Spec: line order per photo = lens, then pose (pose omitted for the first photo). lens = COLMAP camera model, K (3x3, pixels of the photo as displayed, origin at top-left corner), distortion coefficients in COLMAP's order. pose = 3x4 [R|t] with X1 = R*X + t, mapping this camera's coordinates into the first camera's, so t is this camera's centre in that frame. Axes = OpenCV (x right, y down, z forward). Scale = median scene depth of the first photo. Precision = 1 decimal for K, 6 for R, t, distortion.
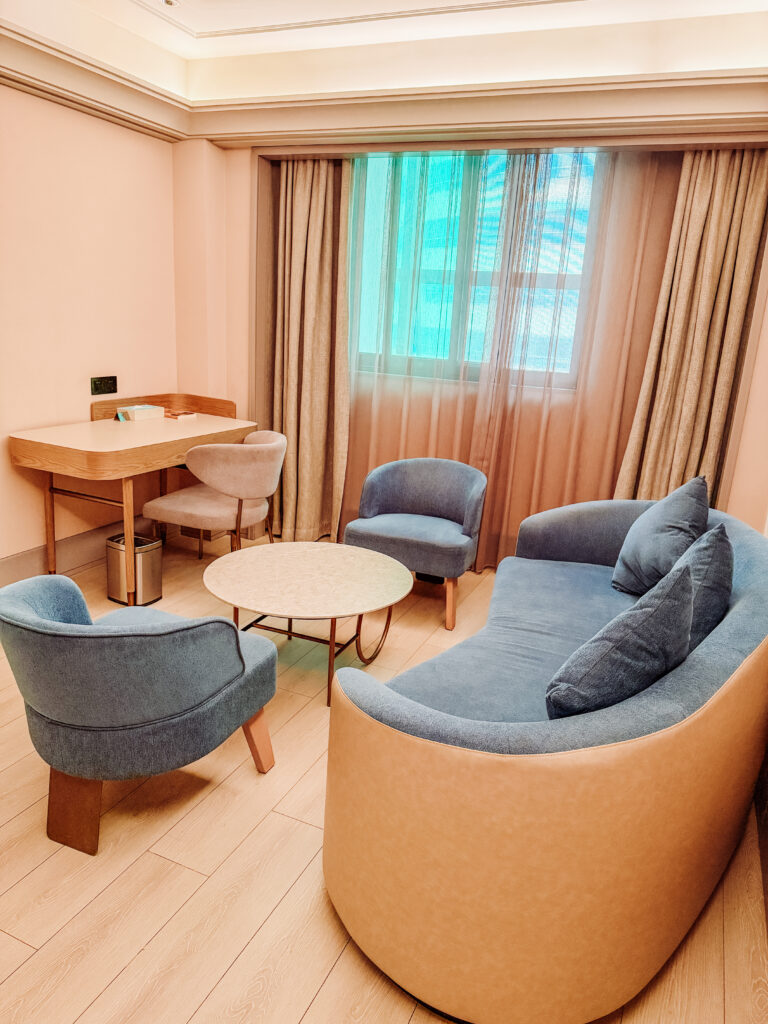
lens RADIAL K [[735.2, 0, 383.8], [0, 735.2, 530.9], [0, 0, 1]] dist [-0.001648, 0.000680]
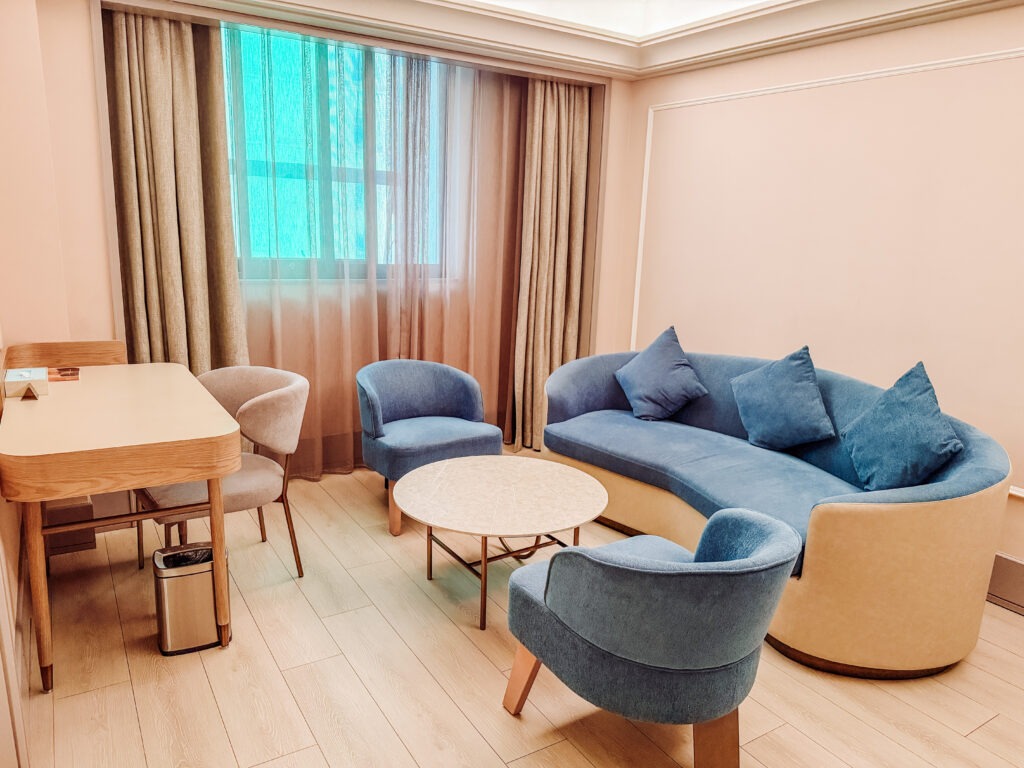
lens RADIAL K [[730.4, 0, 512.0], [0, 730.4, 384.0], [0, 0, 1]] dist [0.066801, -0.000533]
pose [[0.564471, -0.224259, 0.794406, -0.691060], [0.235564, 0.966132, 0.105355, -0.146154], [-0.791127, 0.127664, 0.598180, 0.320796]]
